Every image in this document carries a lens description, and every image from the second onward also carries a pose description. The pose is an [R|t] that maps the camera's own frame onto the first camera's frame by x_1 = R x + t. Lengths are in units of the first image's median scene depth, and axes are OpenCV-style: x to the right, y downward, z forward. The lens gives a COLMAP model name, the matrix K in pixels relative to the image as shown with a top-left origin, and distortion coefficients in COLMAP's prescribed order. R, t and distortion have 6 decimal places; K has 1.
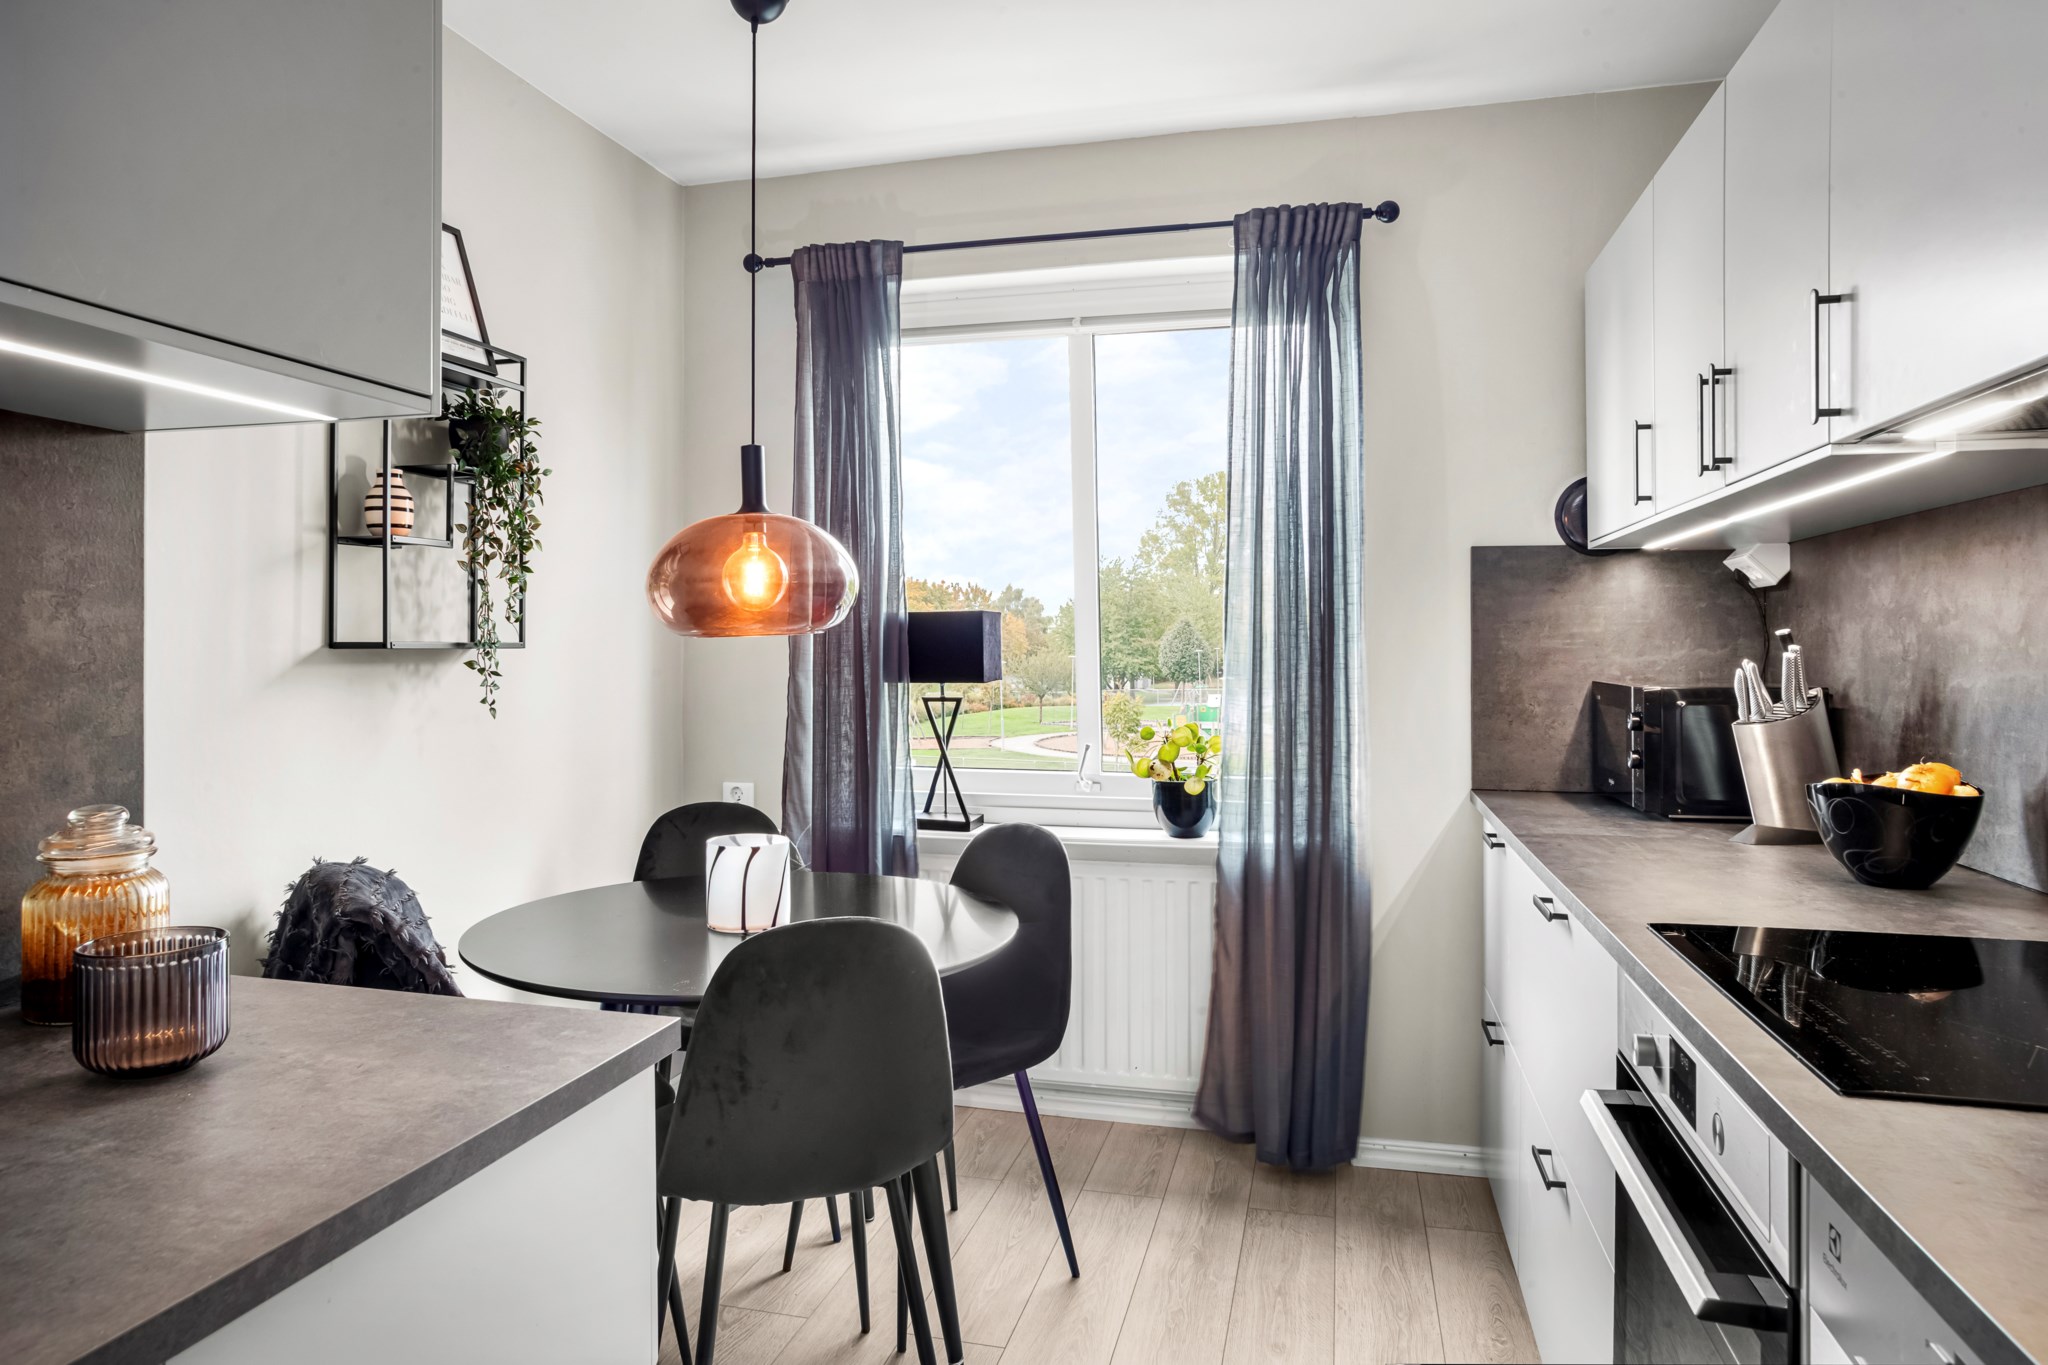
lens RADIAL K [[1292.2, 0, 1024.5], [0, 1292.2, 669.9], [0, 0, 1]] dist [0.000493, 0.000044]
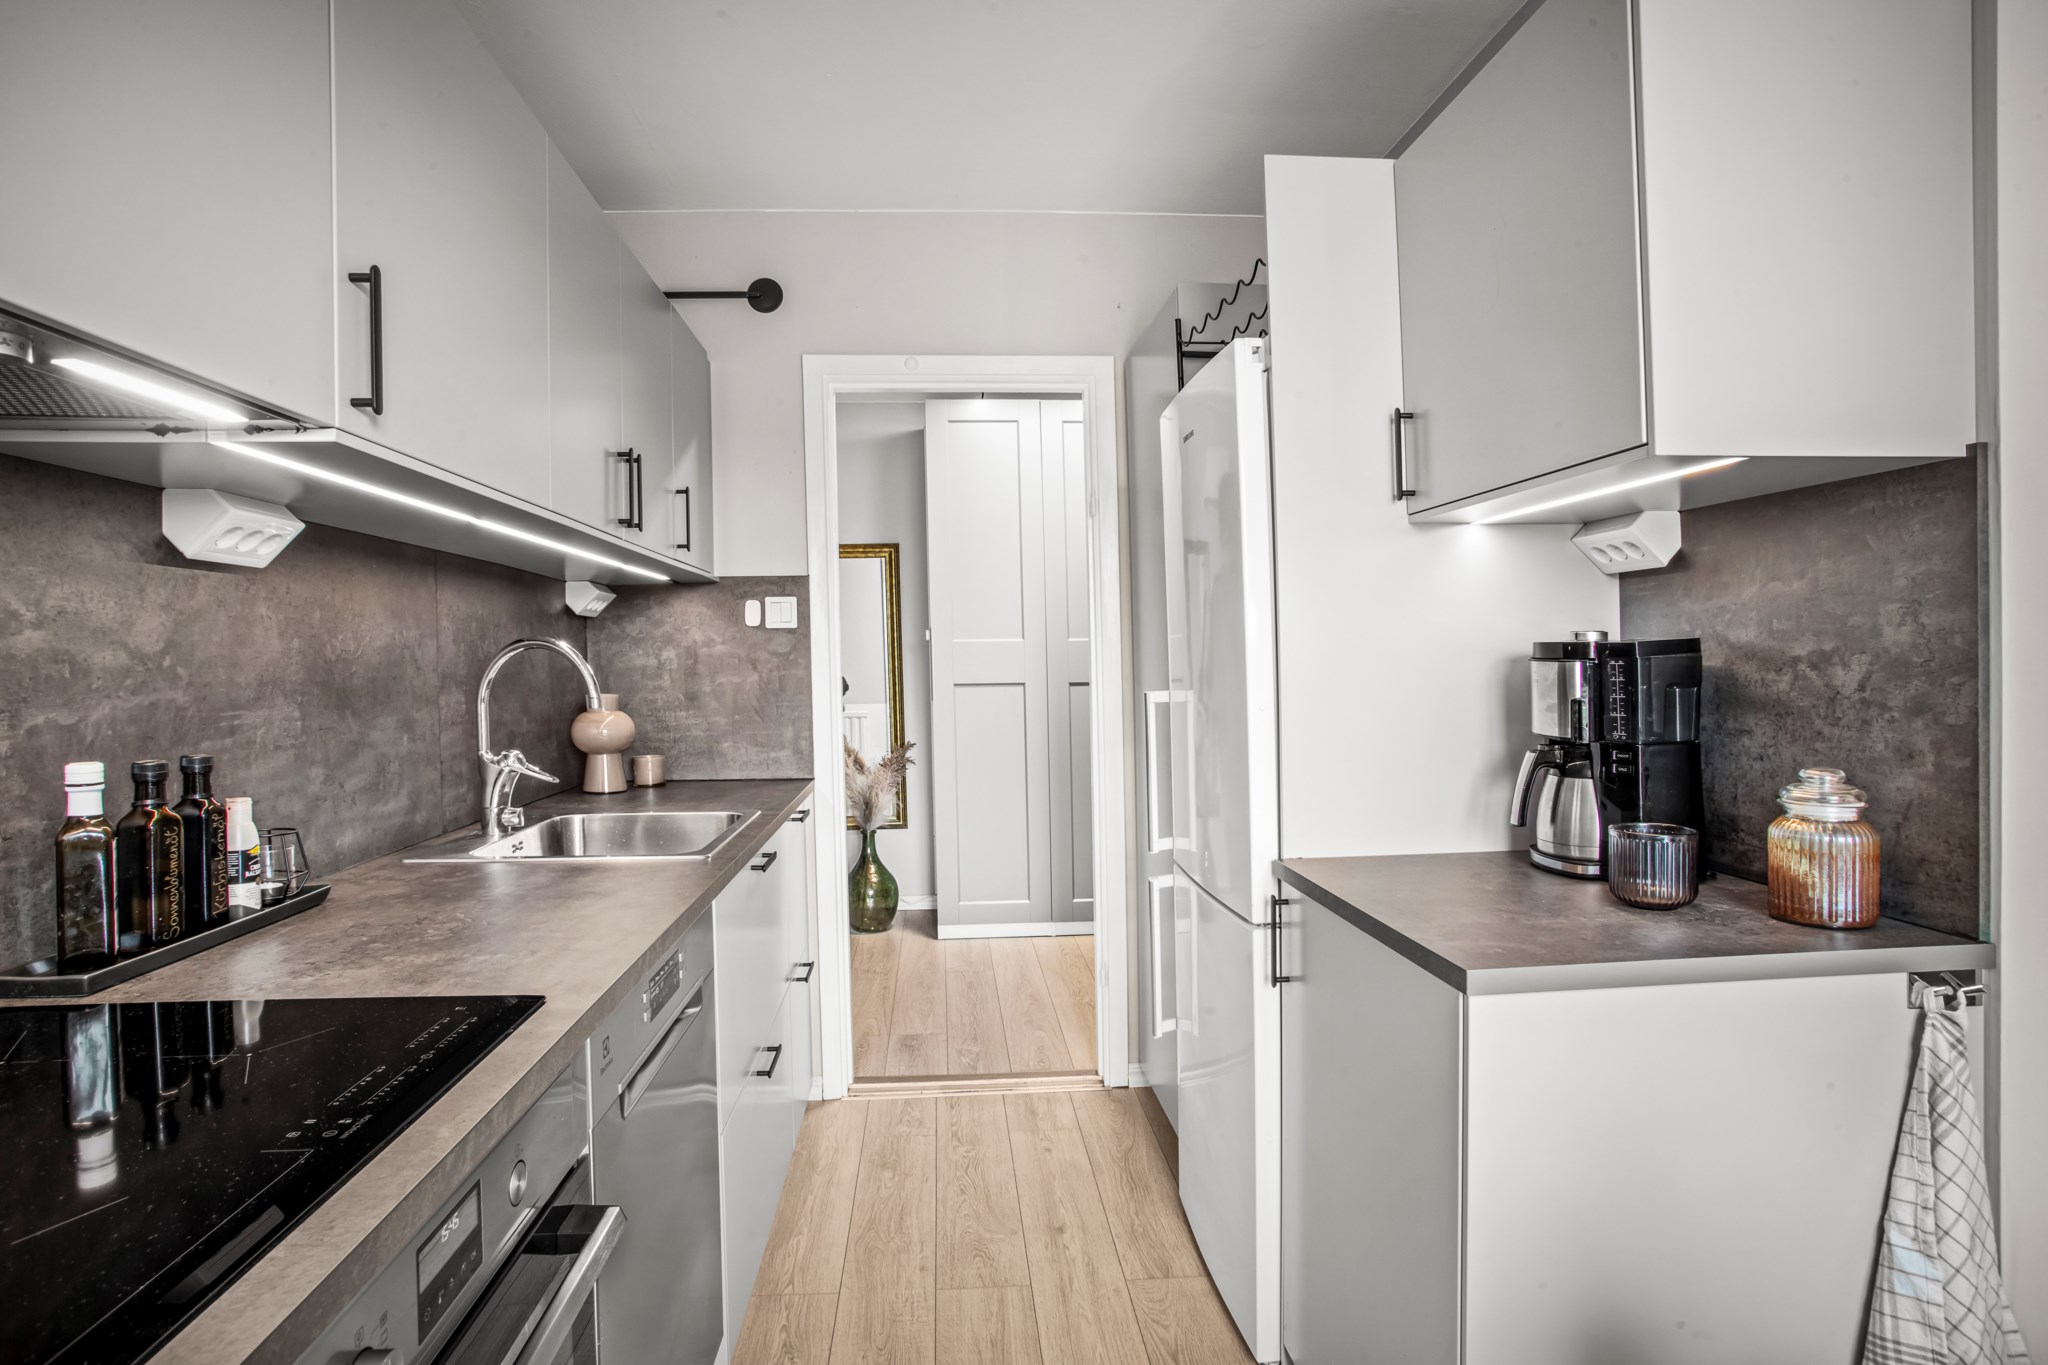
lens RADIAL K [[1094.7, 0, 1023.2], [0, 1094.7, 671.8], [0, 0, 1]] dist [0.003878, 0.004058]
pose [[-0.949584, 0.014777, -0.313166, 0.409806], [0.005782, 0.999544, 0.029631, -0.031234], [0.313461, 0.026326, -0.949236, 1.772081]]
